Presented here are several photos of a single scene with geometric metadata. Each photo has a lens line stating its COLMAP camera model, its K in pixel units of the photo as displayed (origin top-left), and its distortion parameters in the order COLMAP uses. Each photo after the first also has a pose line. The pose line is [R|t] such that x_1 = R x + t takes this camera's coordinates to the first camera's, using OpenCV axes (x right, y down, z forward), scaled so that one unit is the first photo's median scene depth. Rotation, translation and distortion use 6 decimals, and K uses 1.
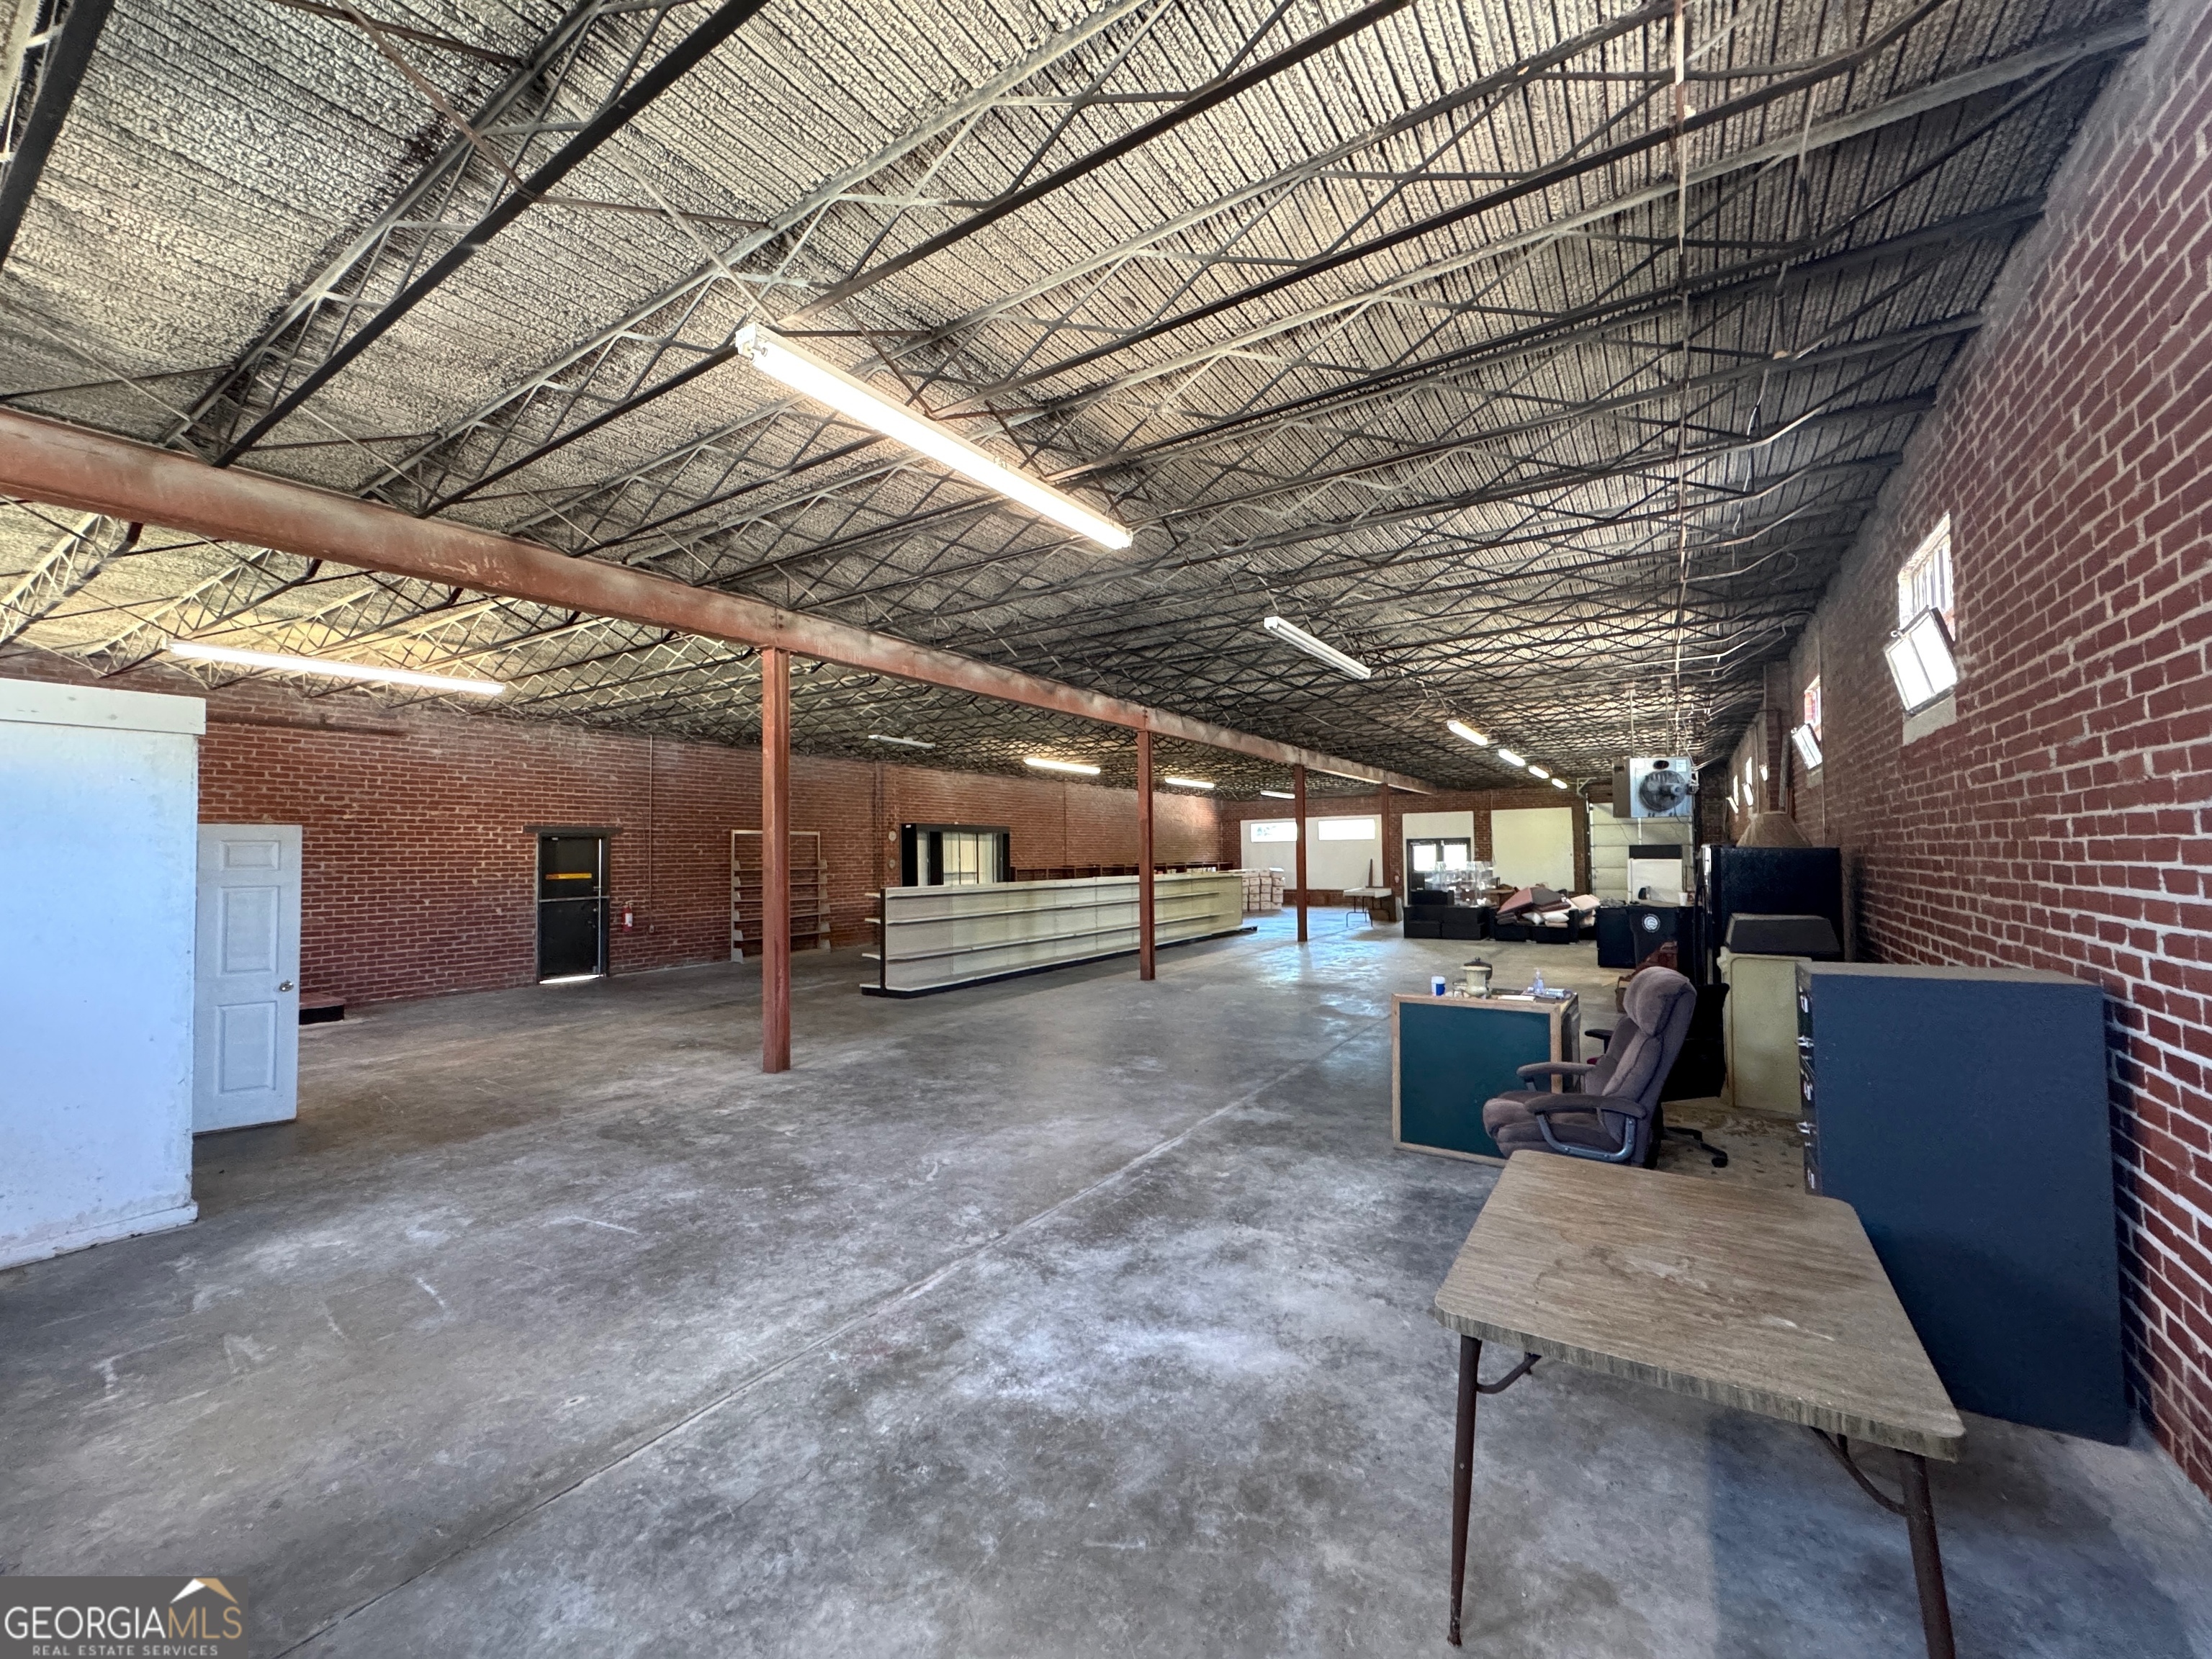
lens RADIAL K [[885.9, 0, 1102.8], [0, 885.9, 829.7], [0, 0, 1]] dist [-0.001596, -0.000008]
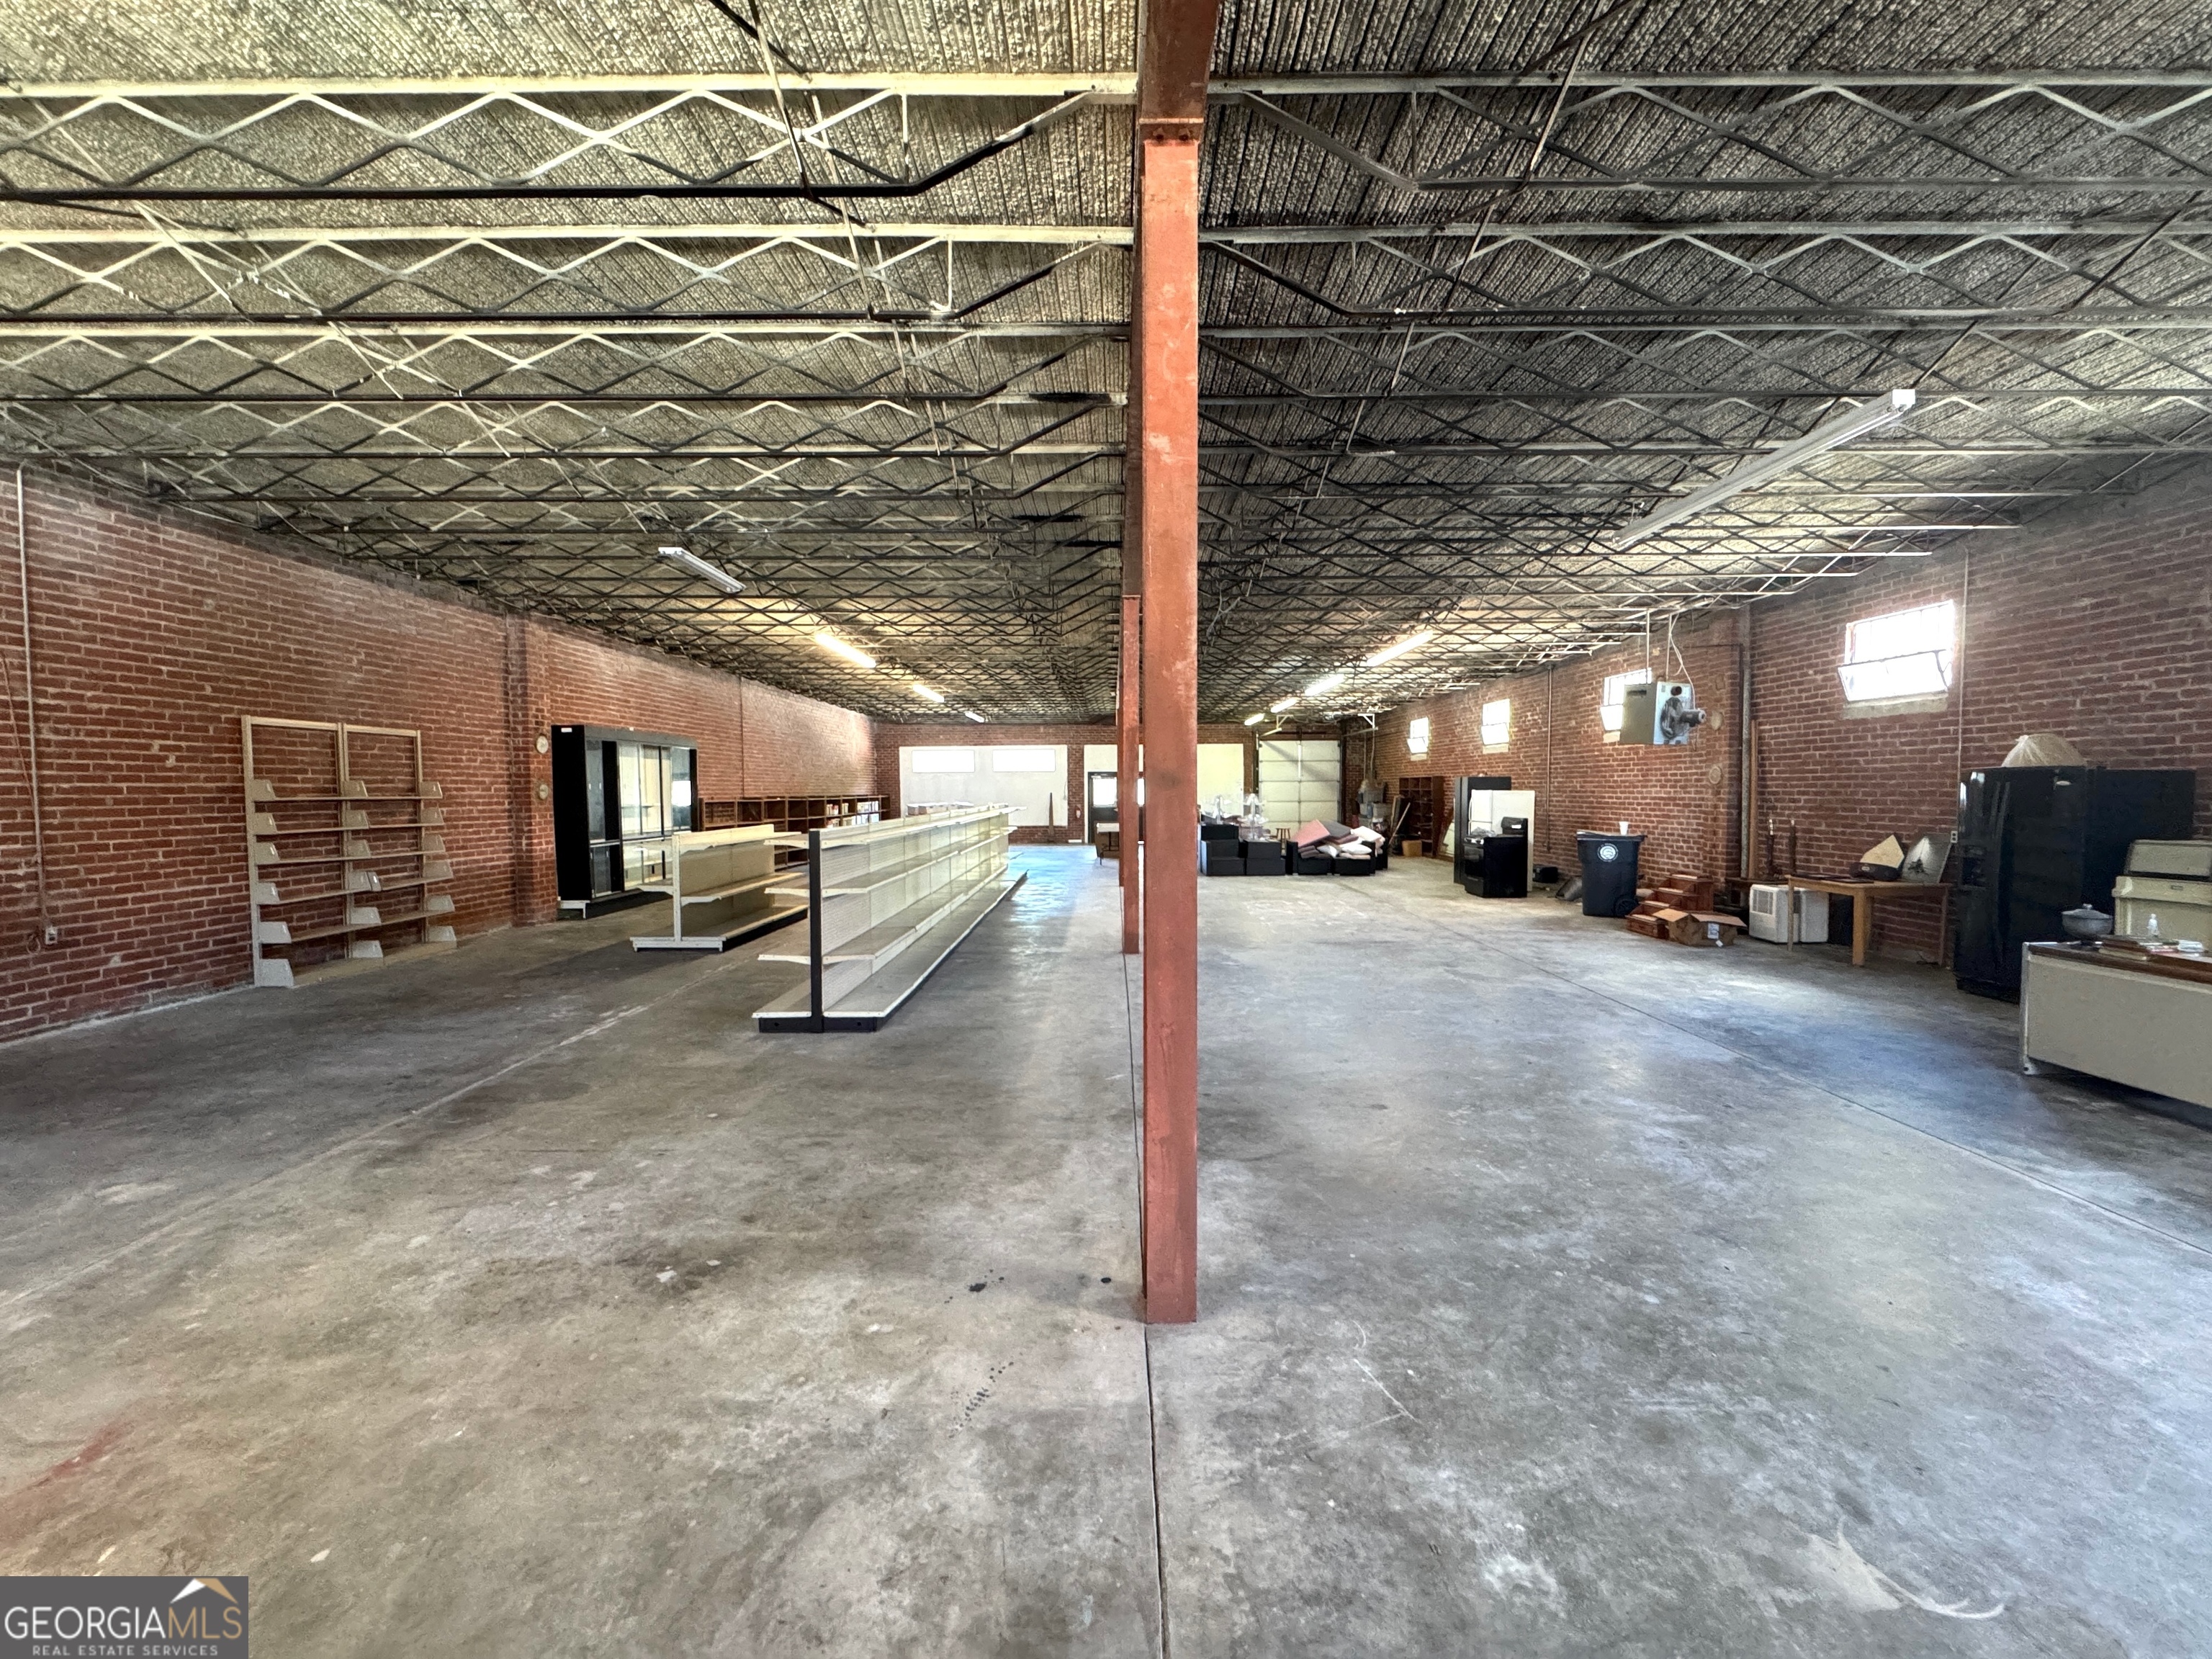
lens RADIAL K [[885.9, 0, 1108.0], [0, 885.9, 827.4], [0, 0, 1]] dist [-0.001596, -0.000008]
pose [[0.839806, -0.013998, 0.542707, -0.263892], [-0.023104, 0.997840, 0.061490, 0.018828], [-0.542395, -0.064178, 0.837669, 0.313762]]
